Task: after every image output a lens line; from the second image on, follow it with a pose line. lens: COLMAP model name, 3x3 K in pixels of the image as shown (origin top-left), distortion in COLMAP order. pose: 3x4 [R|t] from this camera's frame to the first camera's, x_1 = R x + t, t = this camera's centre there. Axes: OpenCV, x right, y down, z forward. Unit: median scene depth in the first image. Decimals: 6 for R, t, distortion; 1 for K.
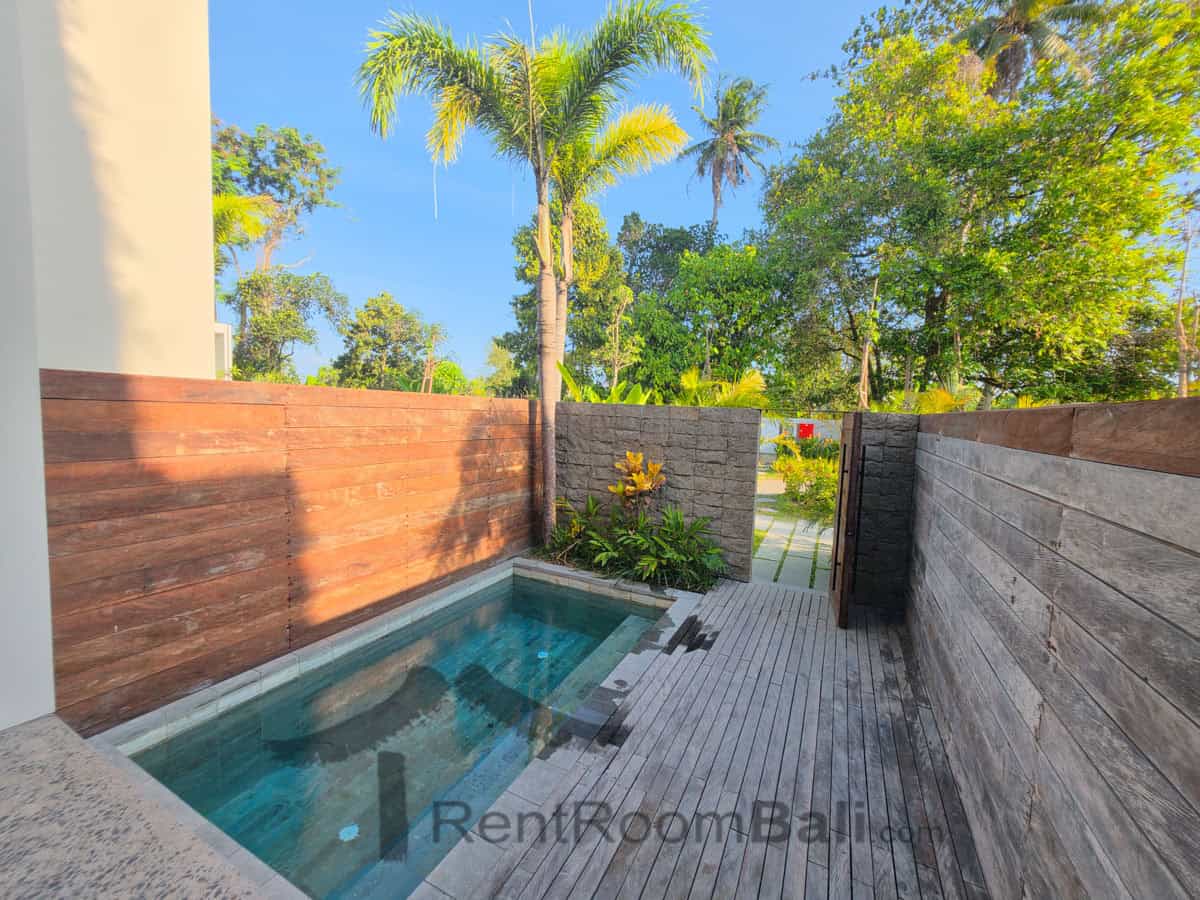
lens RADIAL K [[481.8, 0, 594.6], [0, 481.8, 443.9], [0, 0, 1]] dist [0.000759, 0.000237]
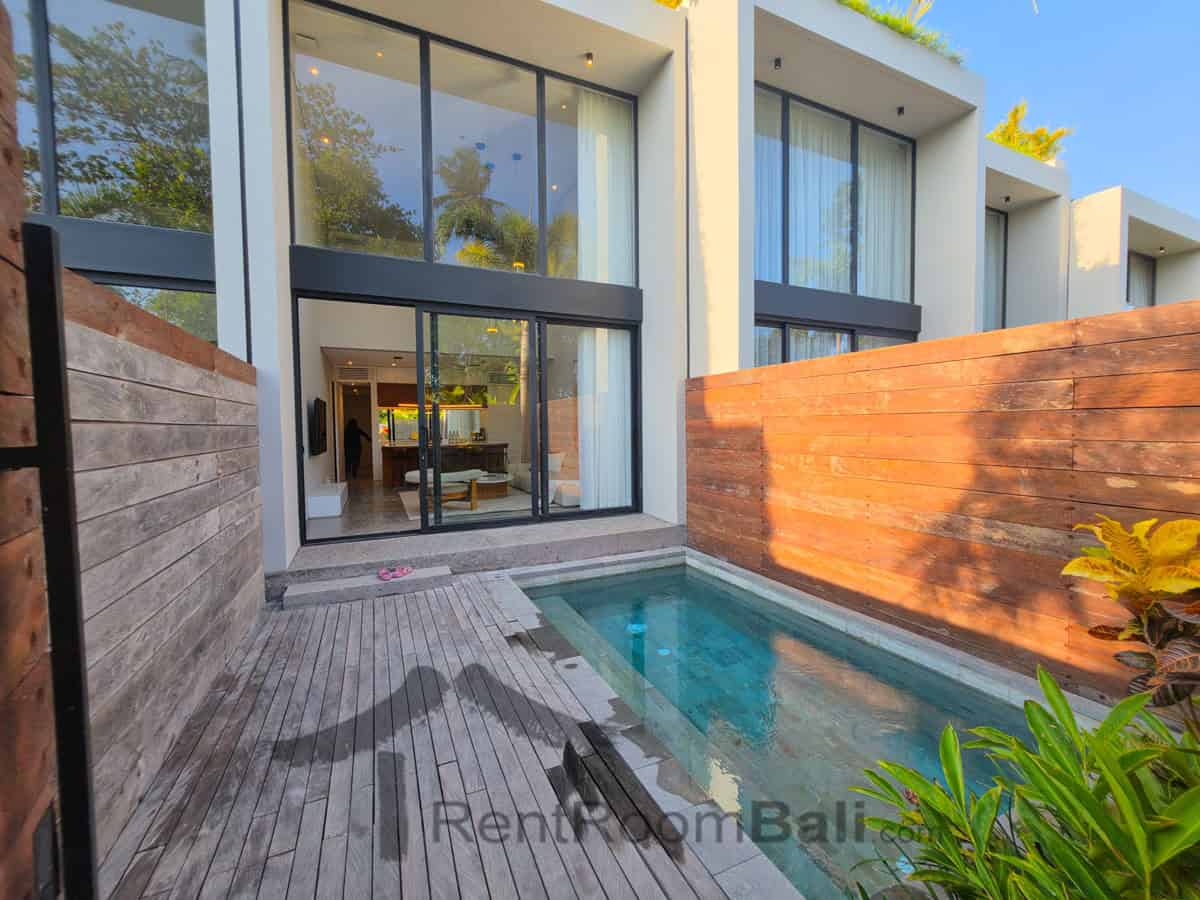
lens RADIAL K [[481.8, 0, 594.6], [0, 481.8, 443.9], [0, 0, 1]] dist [0.000759, 0.000237]
pose [[-0.619513, -0.000370, -0.784986, 0.614991], [-0.067604, 0.996310, 0.052884, 0.043359], [0.782070, 0.085830, -0.617252, 1.334124]]
